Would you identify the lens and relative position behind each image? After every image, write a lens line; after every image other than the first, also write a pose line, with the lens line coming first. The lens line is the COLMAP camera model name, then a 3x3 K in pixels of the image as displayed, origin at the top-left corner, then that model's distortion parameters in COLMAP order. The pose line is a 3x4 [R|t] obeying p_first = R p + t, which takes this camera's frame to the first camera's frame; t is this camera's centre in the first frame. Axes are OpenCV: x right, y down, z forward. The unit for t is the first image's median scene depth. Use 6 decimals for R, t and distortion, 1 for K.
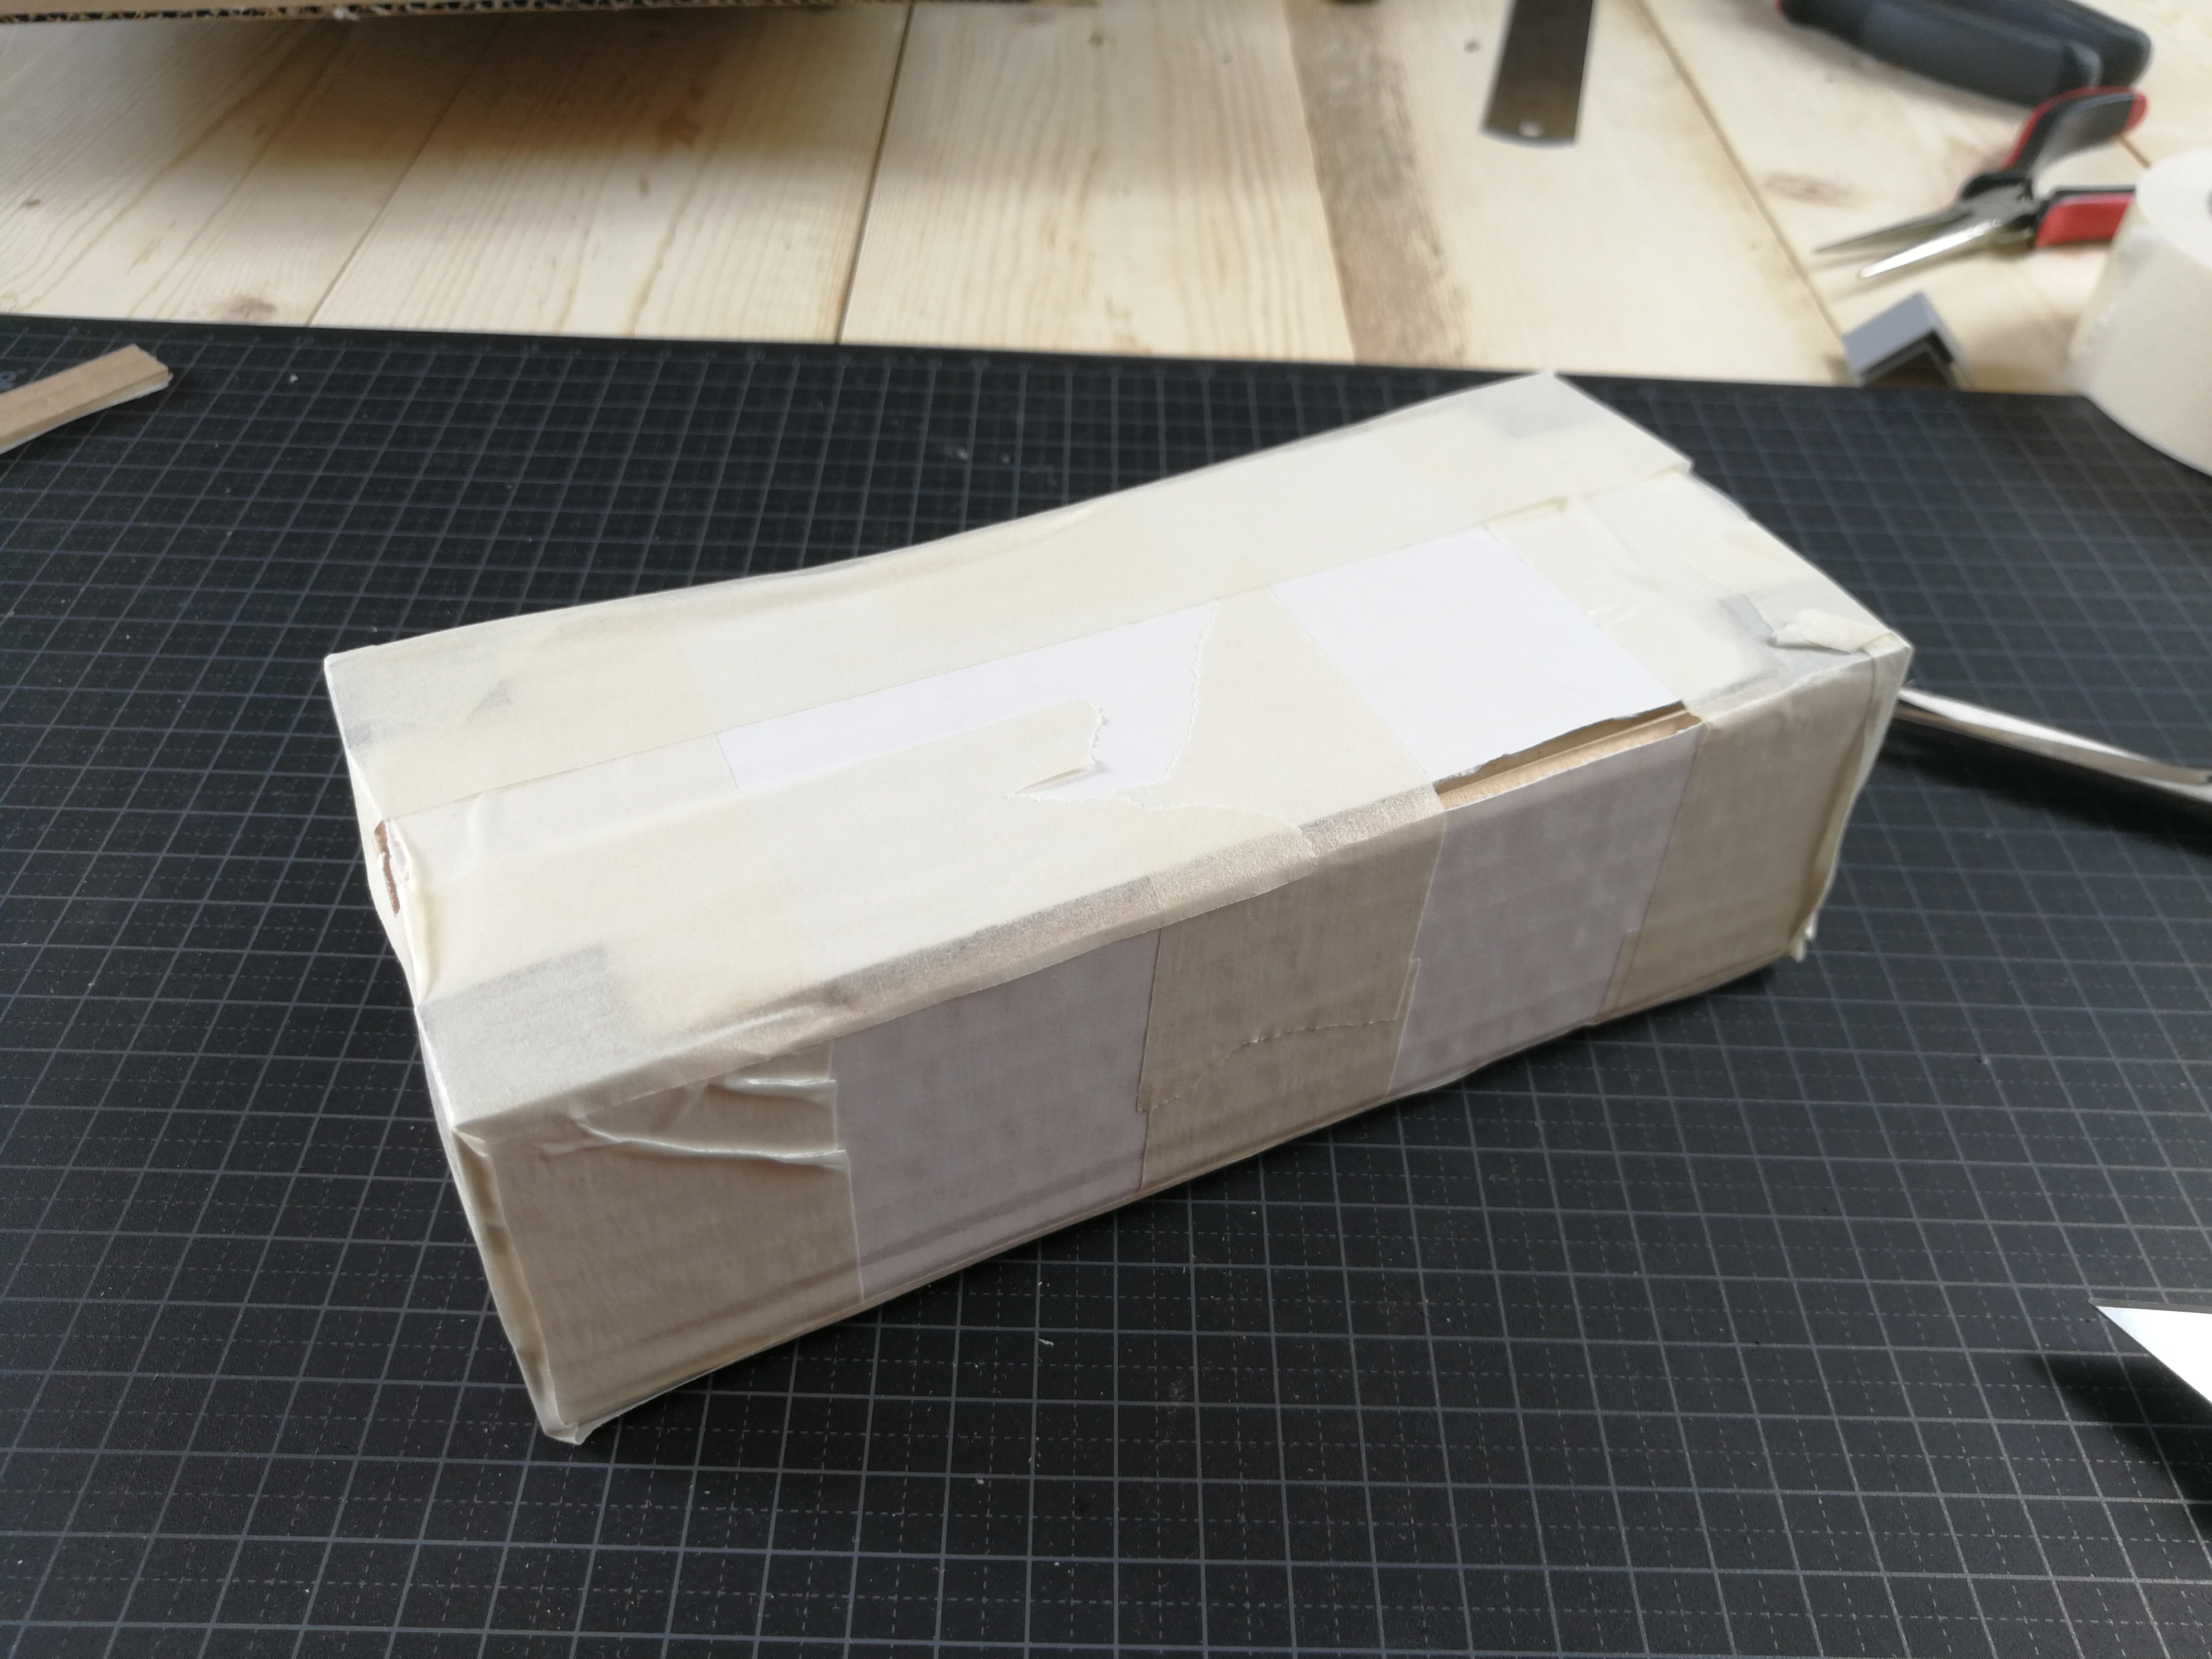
lens RADIAL K [[1741.9, 0, 1088.0], [0, 1741.9, 831.7], [0, 0, 1]] dist [-0.033976, 0.038135]
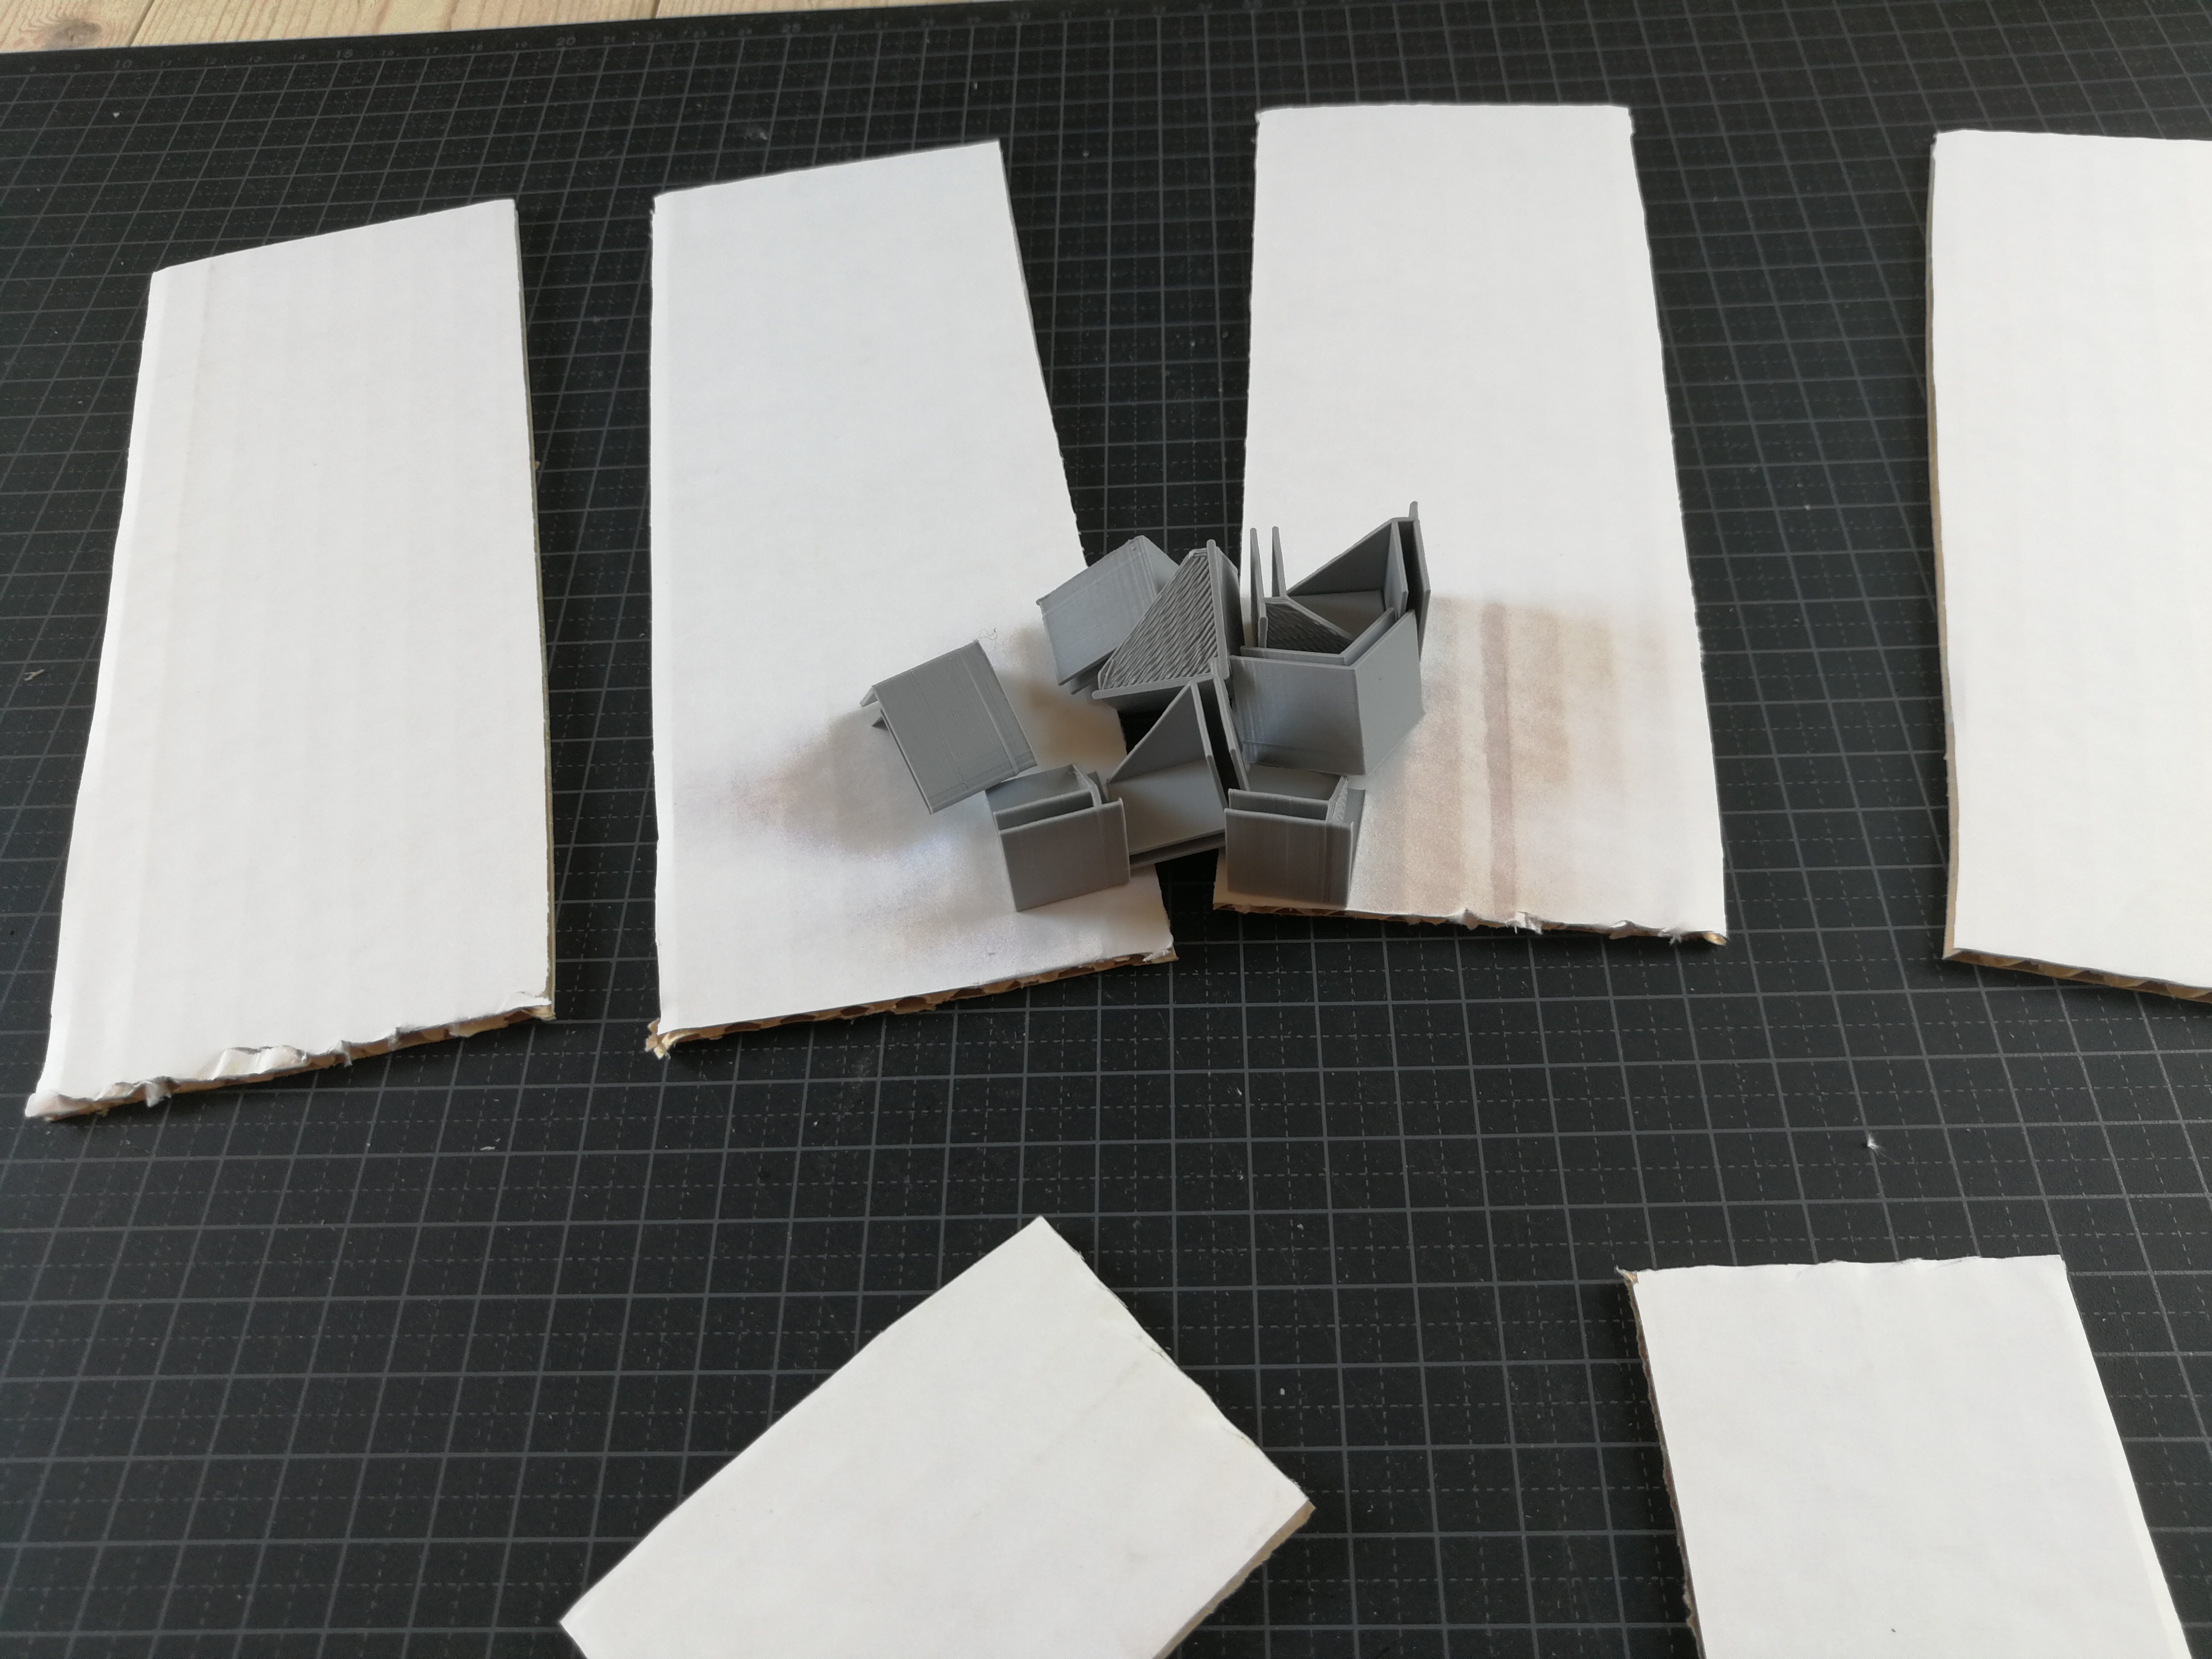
lens RADIAL K [[1741.9, 0, 1327.2], [0, 1741.9, 905.9], [0, 0, 1]] dist [-0.033976, 0.038135]
pose [[0.995154, -0.051789, -0.083583, 0.434381], [0.069023, 0.973346, 0.218710, 0.011901], [0.070029, -0.223419, 0.972204, 0.006202]]
